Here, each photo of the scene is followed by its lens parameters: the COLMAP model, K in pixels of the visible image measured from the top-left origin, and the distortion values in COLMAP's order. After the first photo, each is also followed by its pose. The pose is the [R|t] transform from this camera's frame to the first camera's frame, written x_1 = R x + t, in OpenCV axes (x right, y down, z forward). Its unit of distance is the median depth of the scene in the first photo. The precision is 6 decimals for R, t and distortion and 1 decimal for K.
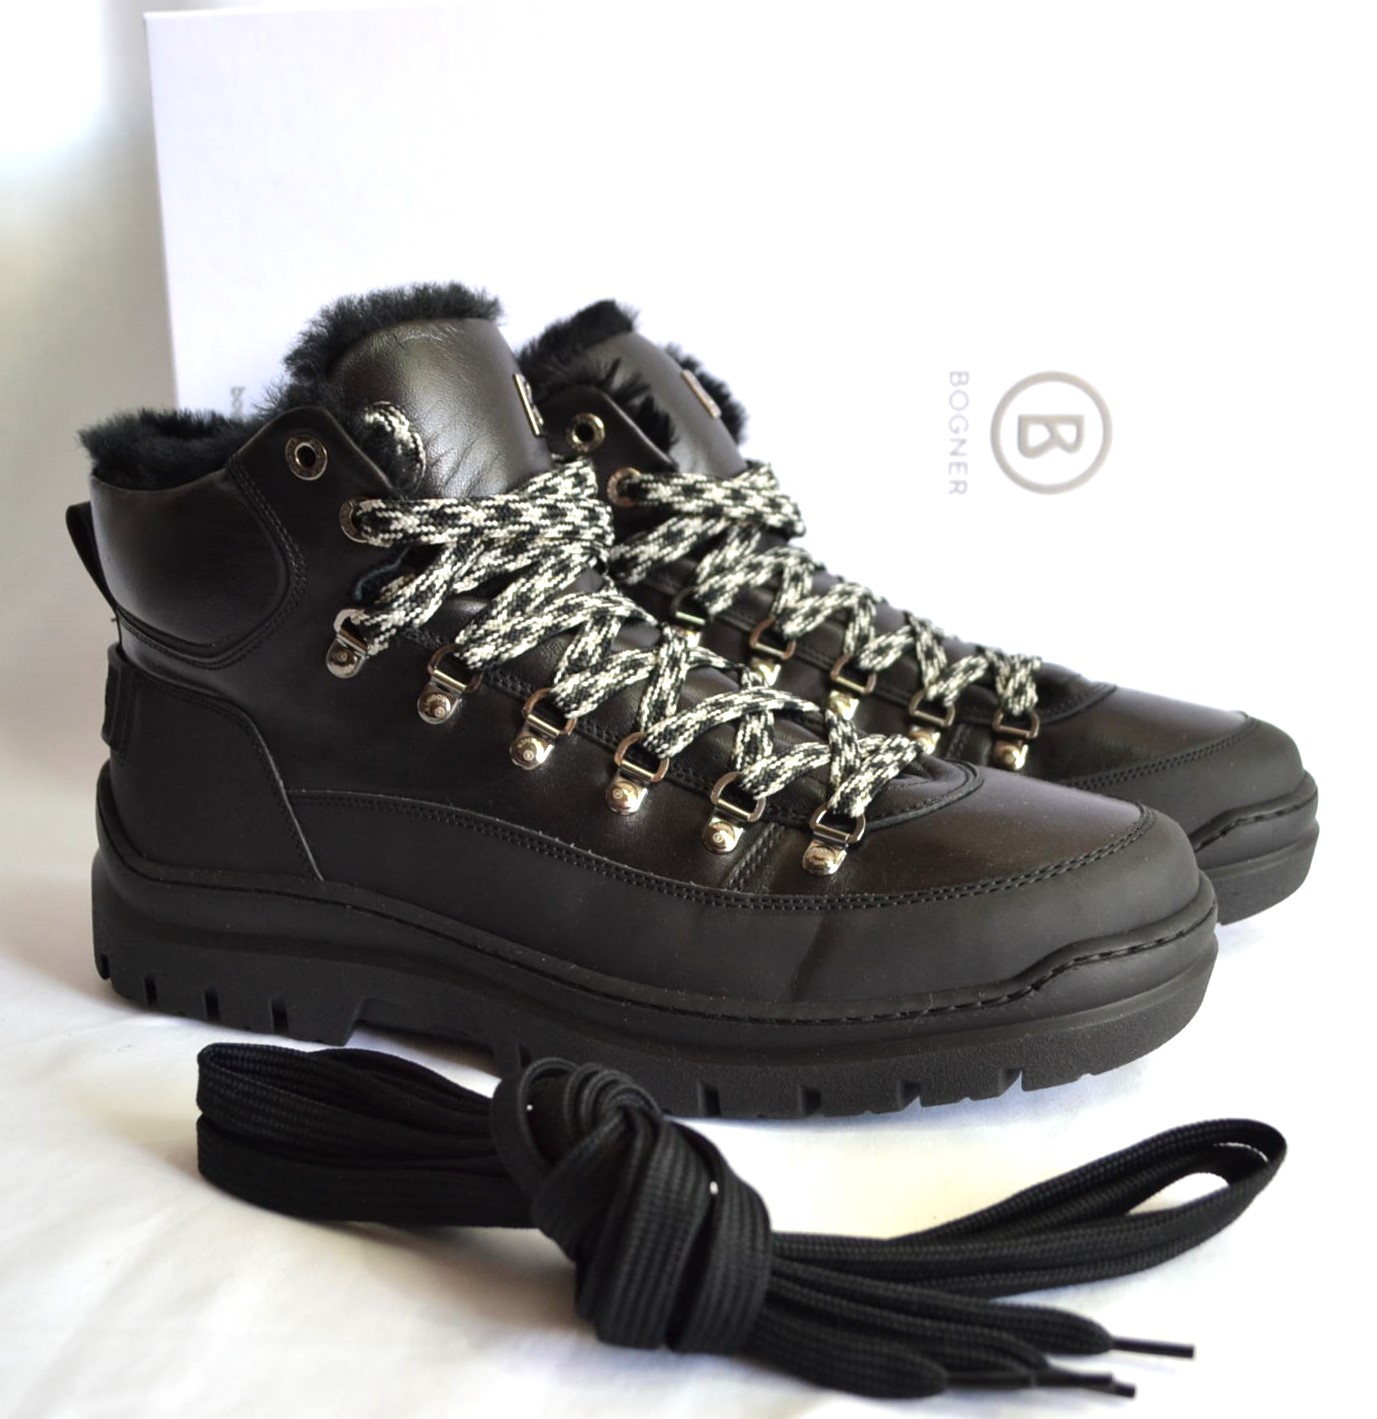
lens RADIAL K [[1711.7, 0, 688.1], [0, 1711.7, 767.0], [0, 0, 1]] dist [-0.067223, 0.010114]
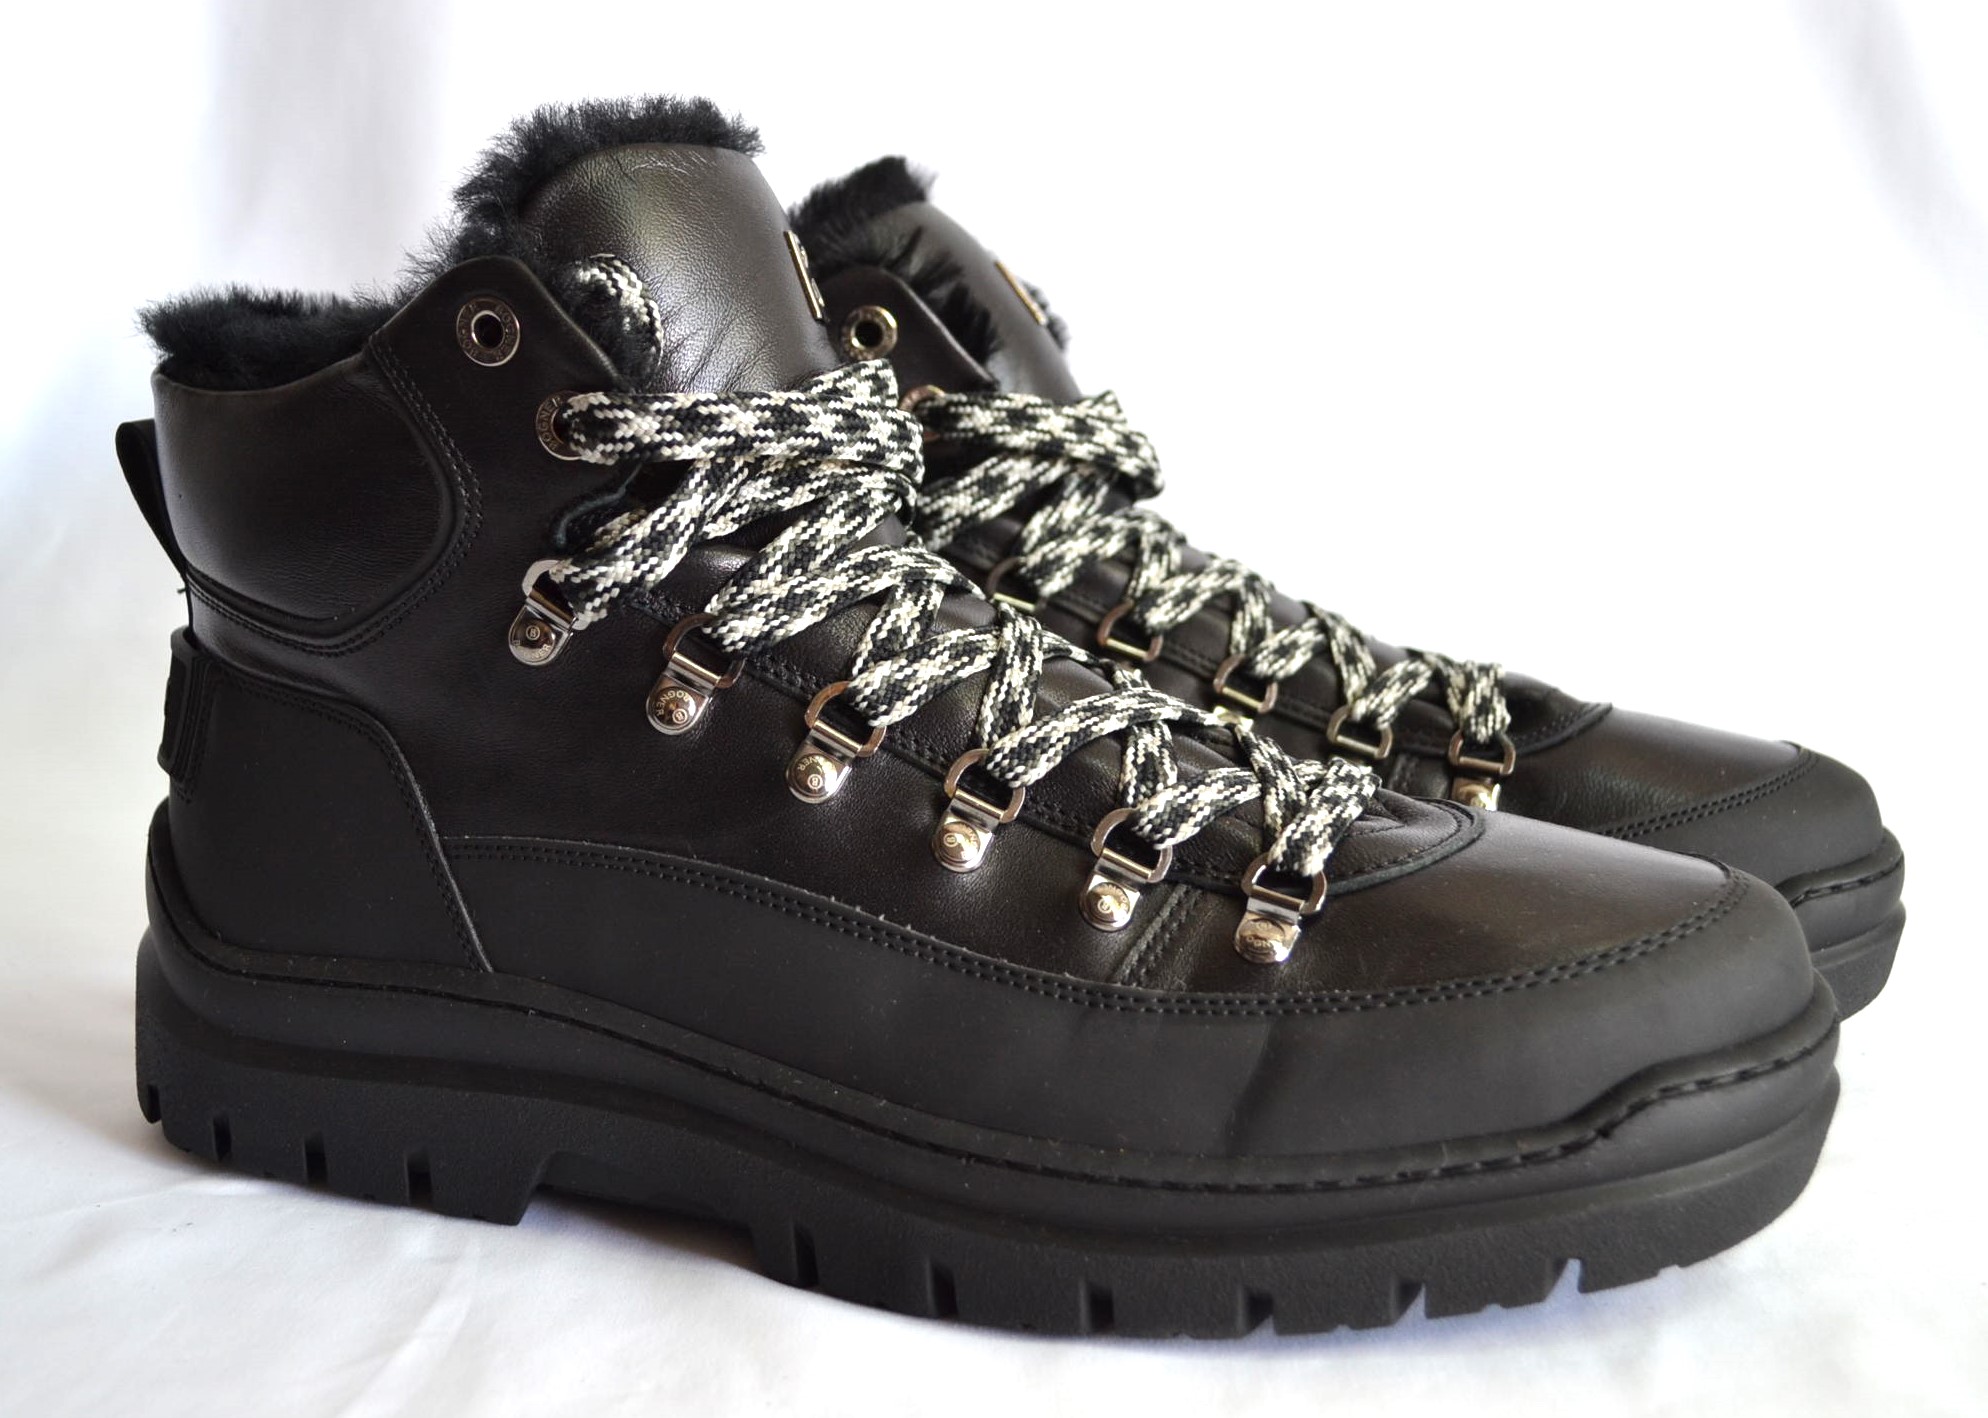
lens RADIAL K [[2101.2, 0, 913.0], [0, 2101.2, 700.3], [0, 0, 1]] dist [-0.059879, -0.000797]
pose [[0.999594, 0.006452, 0.027755, -0.076996], [-0.004238, 0.996856, -0.079116, 0.025600], [-0.028178, 0.078966, 0.996479, 0.182736]]
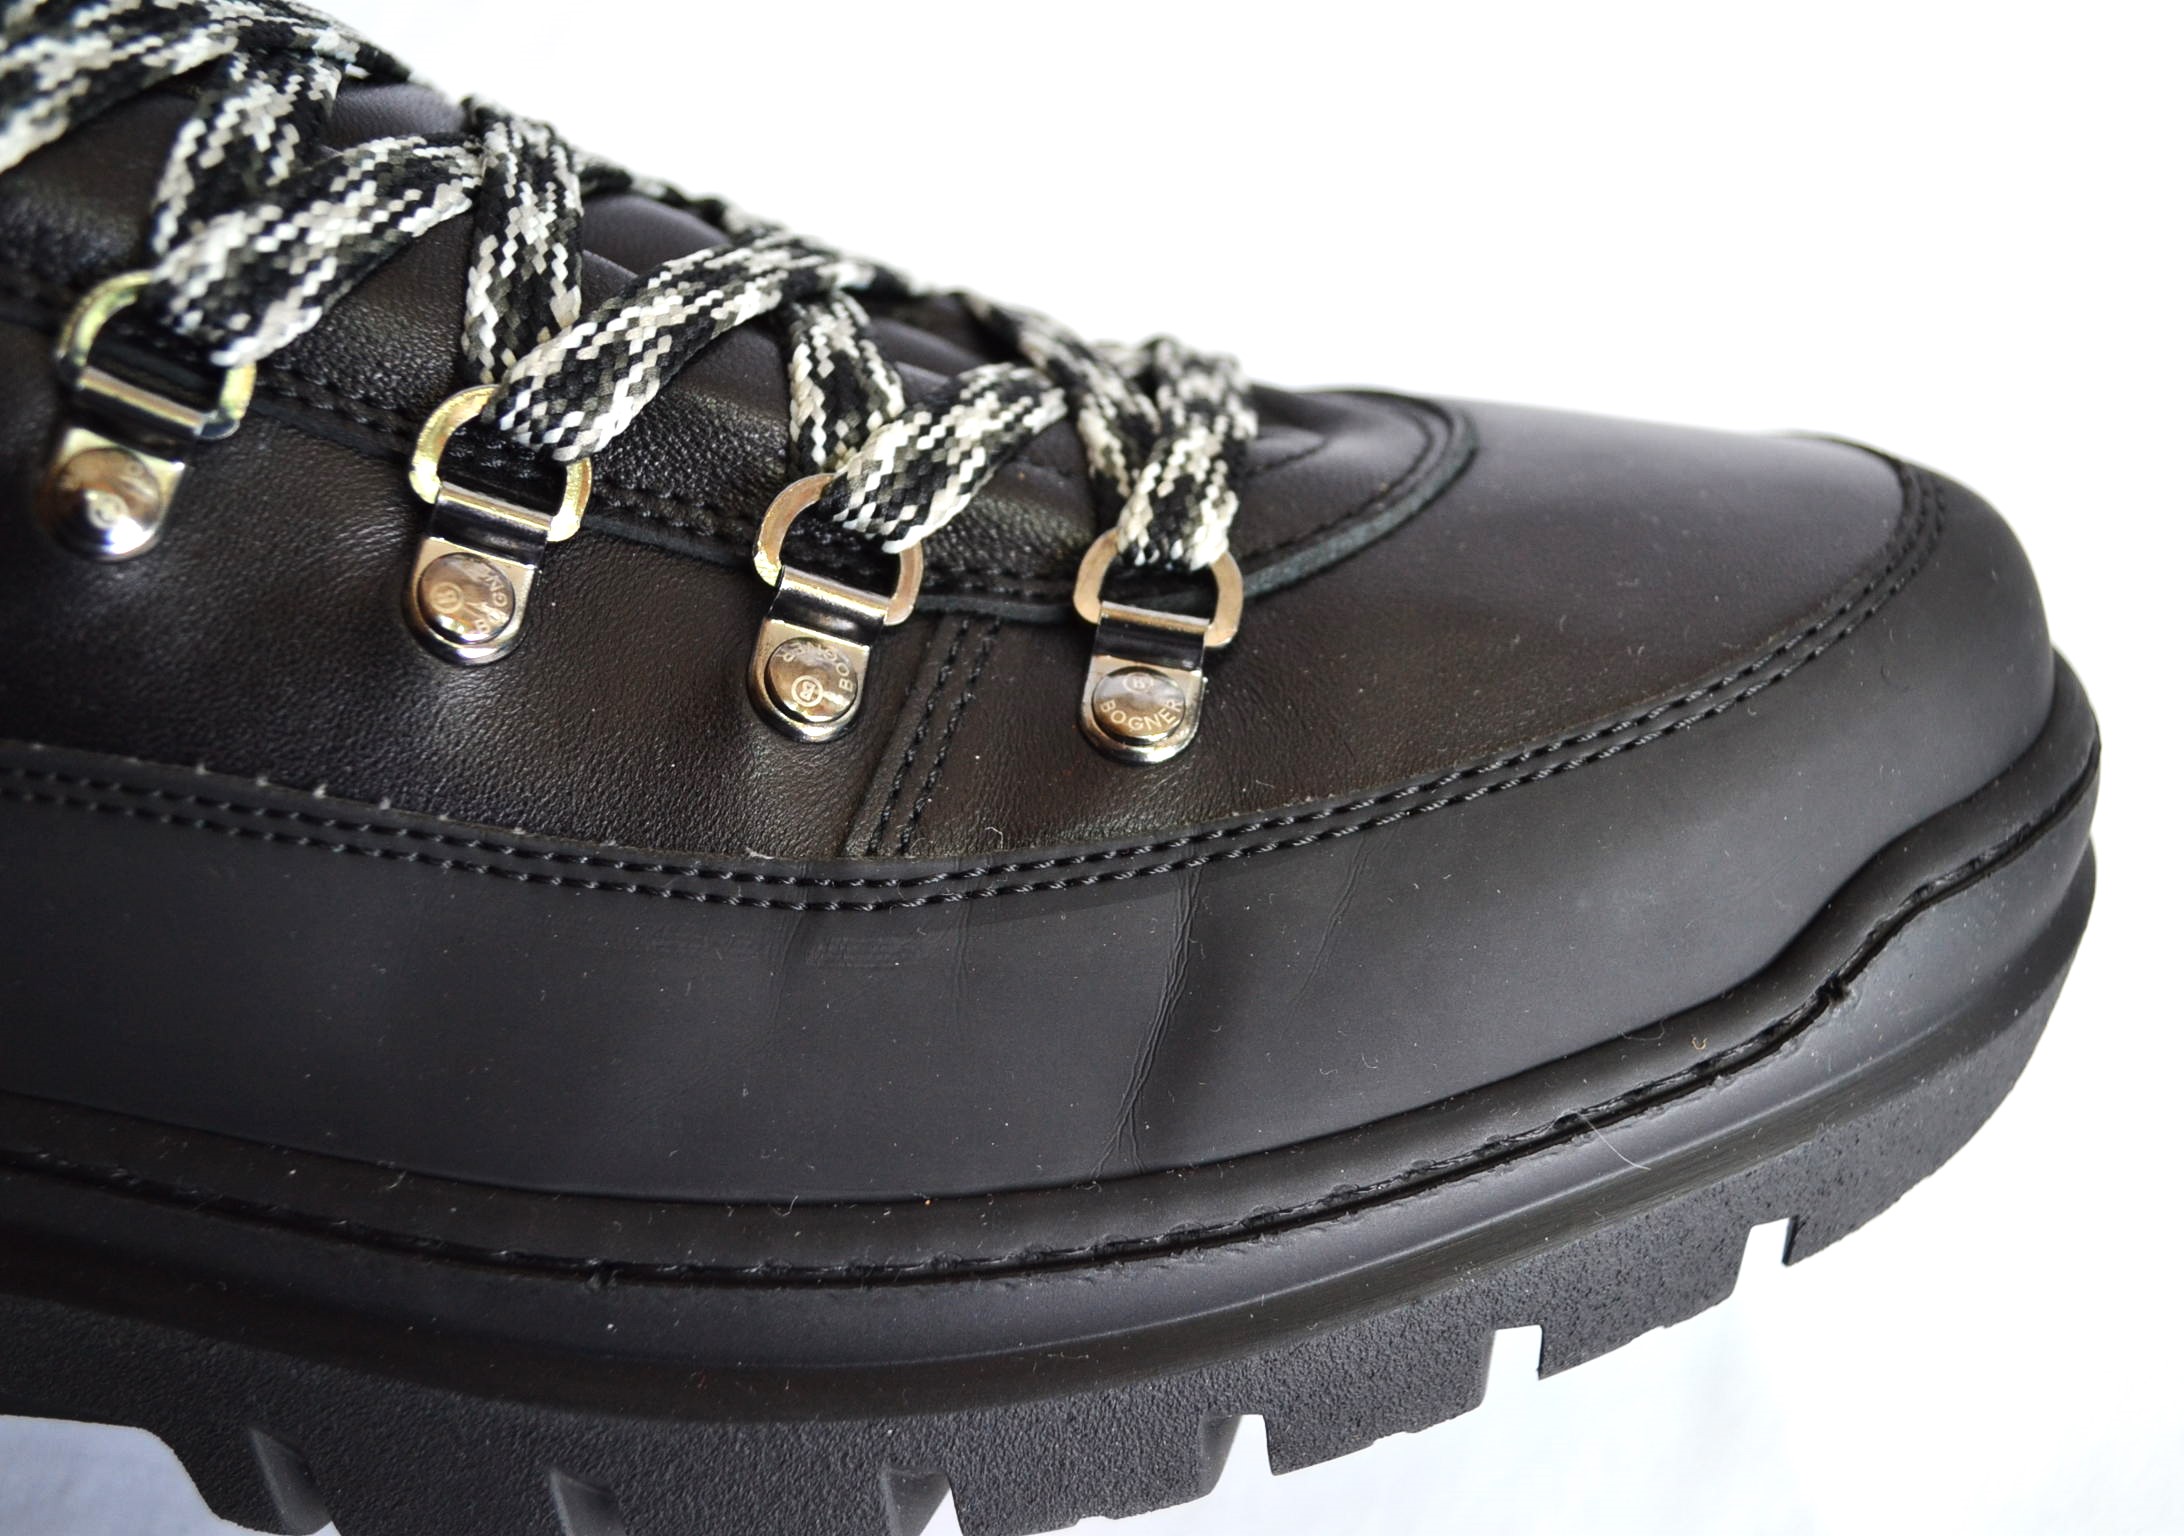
lens RADIAL K [[2115.8, 0, 1087.8], [0, 2115.8, 812.7], [0, 0, 1]] dist [-0.085086, -0.012790]
pose [[0.937818, -0.171187, 0.301981, -0.051731], [0.127178, 0.978897, 0.159958, 0.008024], [-0.322991, -0.111606, 0.939798, 0.604721]]
